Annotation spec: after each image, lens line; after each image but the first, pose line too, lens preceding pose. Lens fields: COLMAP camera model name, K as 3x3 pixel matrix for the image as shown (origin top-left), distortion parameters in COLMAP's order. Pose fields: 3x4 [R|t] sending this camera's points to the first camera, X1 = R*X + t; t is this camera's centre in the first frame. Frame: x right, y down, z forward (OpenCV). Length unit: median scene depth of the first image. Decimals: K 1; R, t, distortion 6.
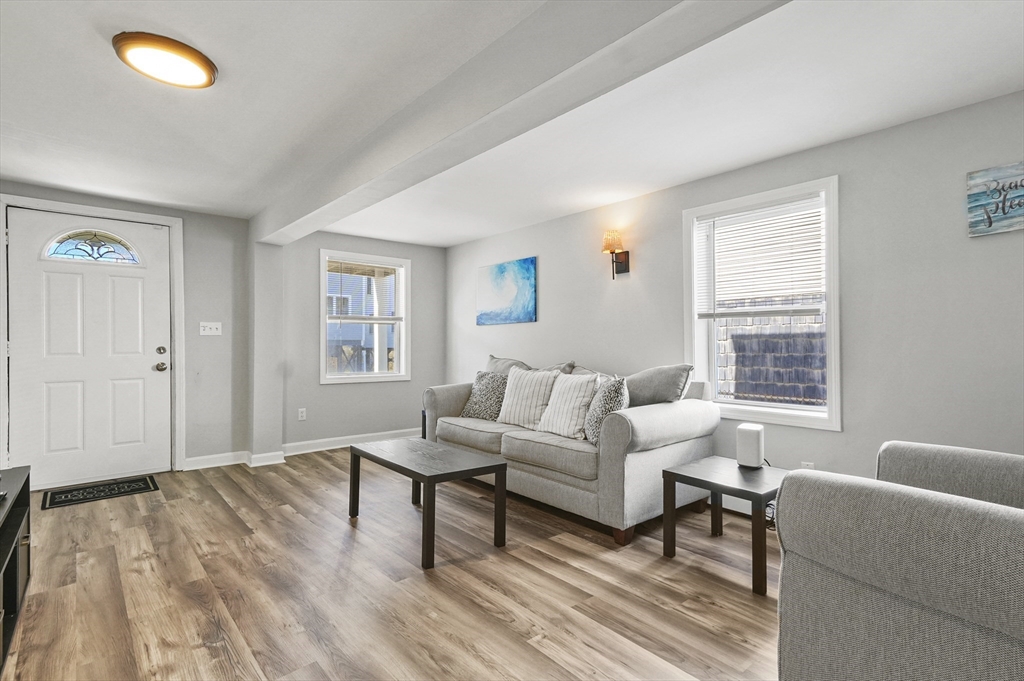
lens RADIAL K [[491.9, 0, 513.4], [0, 491.9, 338.7], [0, 0, 1]] dist [0.015662, 0.006605]
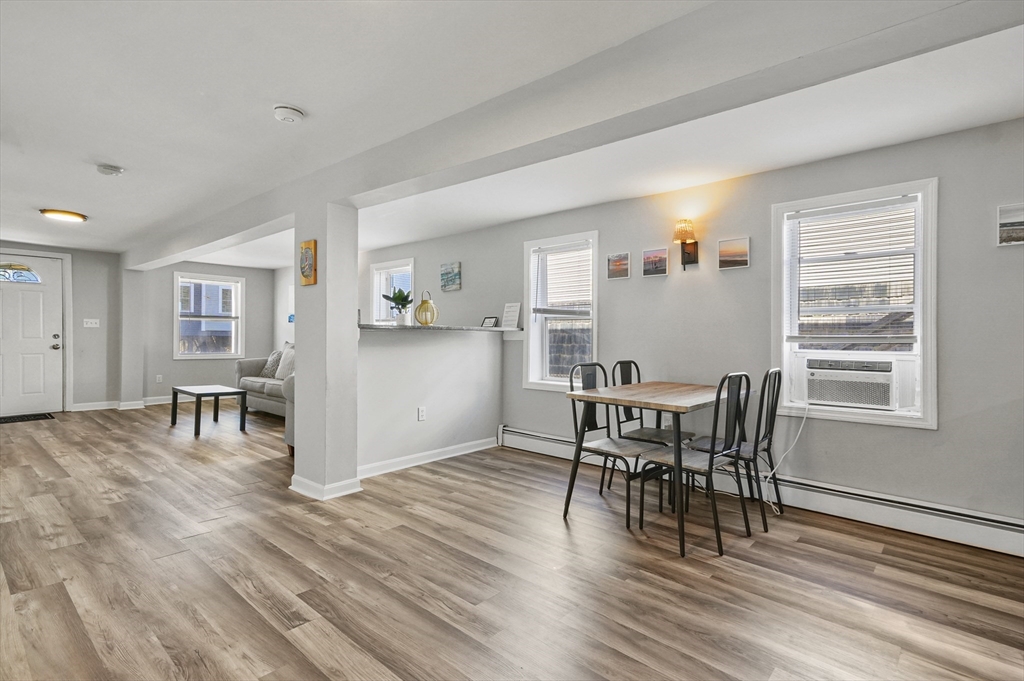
lens RADIAL K [[491.9, 0, 519.6], [0, 491.9, 333.7], [0, 0, 1]] dist [0.015662, 0.006605]
pose [[0.990465, 0.009335, 0.137451, 0.581231], [-0.010021, 0.999941, 0.004299, -0.007626], [-0.137403, -0.005635, 0.990499, -0.852932]]
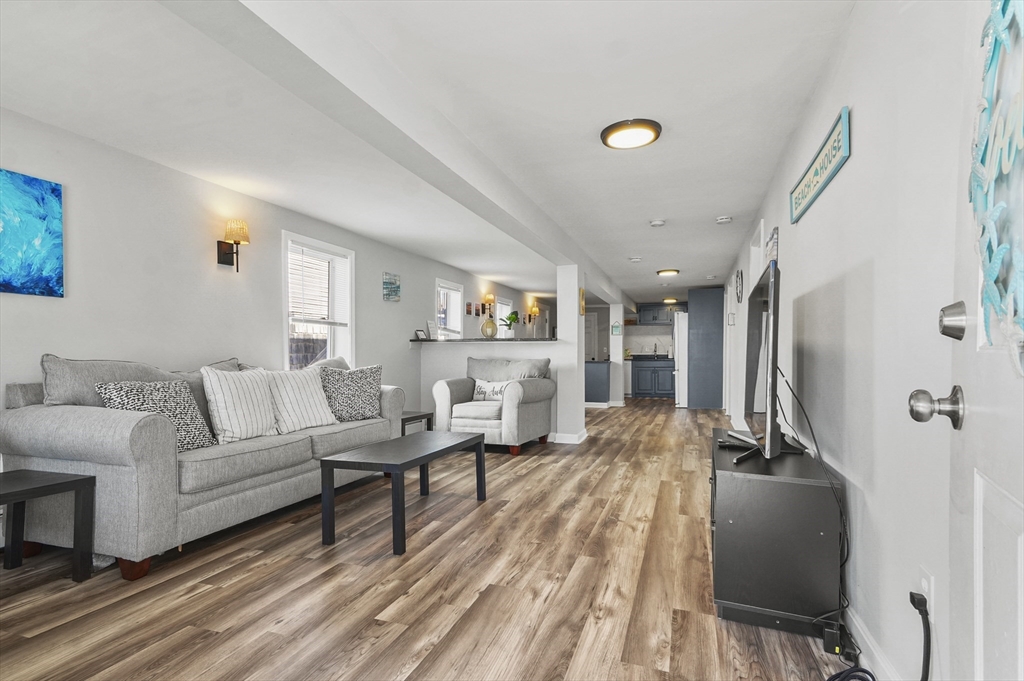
lens RADIAL K [[491.9, 0, 509.7], [0, 491.9, 359.5], [0, 0, 1]] dist [0.015662, 0.006605]
pose [[-0.476413, -0.014382, 0.879104, -0.873575], [-0.010096, 0.999890, 0.010887, 0.032455], [-0.879164, -0.003689, -0.476506, 0.977493]]
